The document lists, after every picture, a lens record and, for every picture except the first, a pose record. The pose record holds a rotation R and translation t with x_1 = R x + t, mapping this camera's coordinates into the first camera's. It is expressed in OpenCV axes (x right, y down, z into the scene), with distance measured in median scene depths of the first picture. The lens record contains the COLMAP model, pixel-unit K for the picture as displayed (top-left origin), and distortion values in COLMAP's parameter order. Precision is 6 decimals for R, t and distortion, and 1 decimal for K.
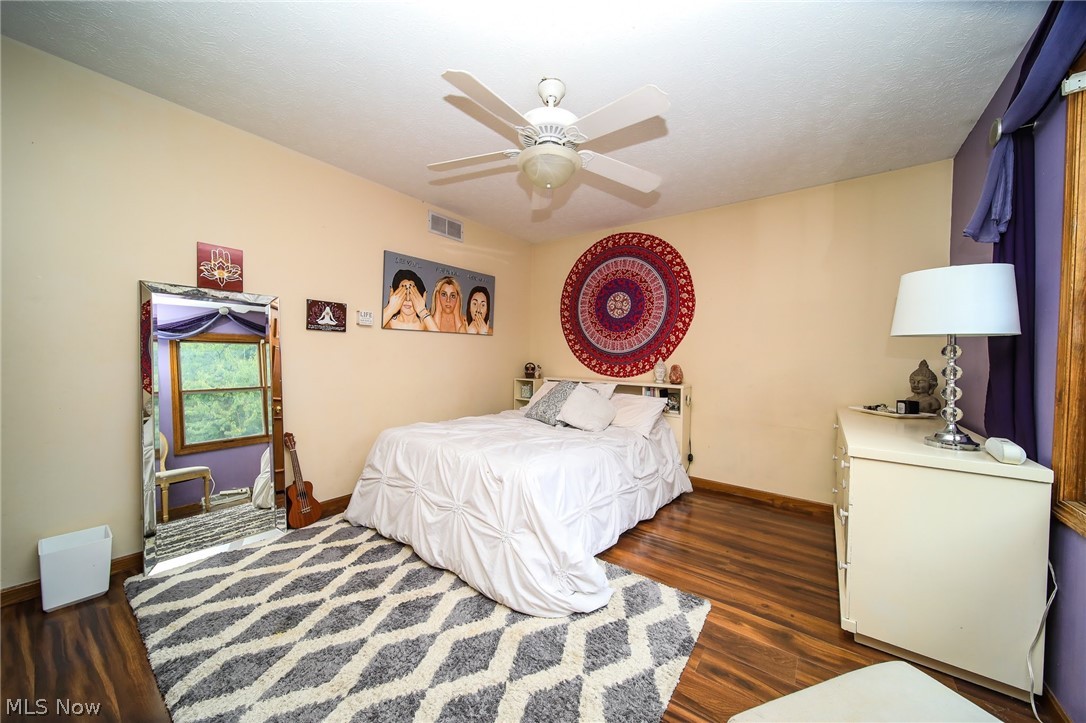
lens RADIAL K [[378.7, 0, 546.5], [0, 378.7, 360.4], [0, 0, 1]] dist [-0.000116, 0.000039]
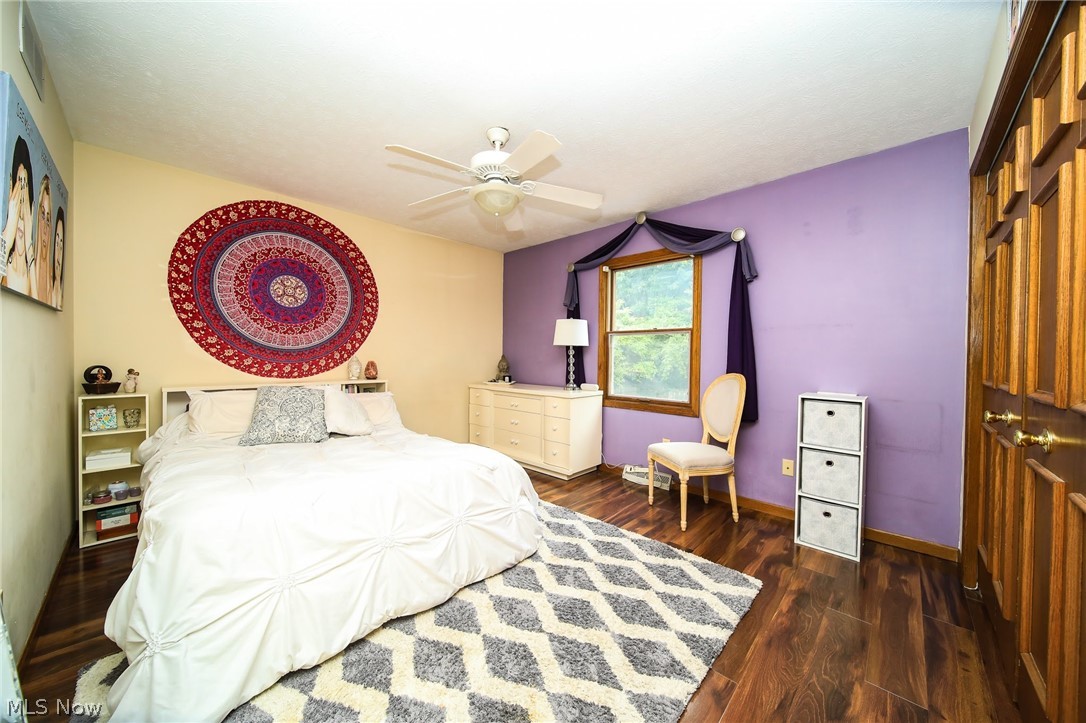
lens RADIAL K [[378.7, 0, 546.1], [0, 378.7, 360.3], [0, 0, 1]] dist [-0.000116, 0.000039]
pose [[0.119091, -0.028932, 0.992462, -0.598543], [0.004032, 0.999581, 0.028656, -0.017110], [-0.992875, 0.000589, 0.119157, 0.357425]]
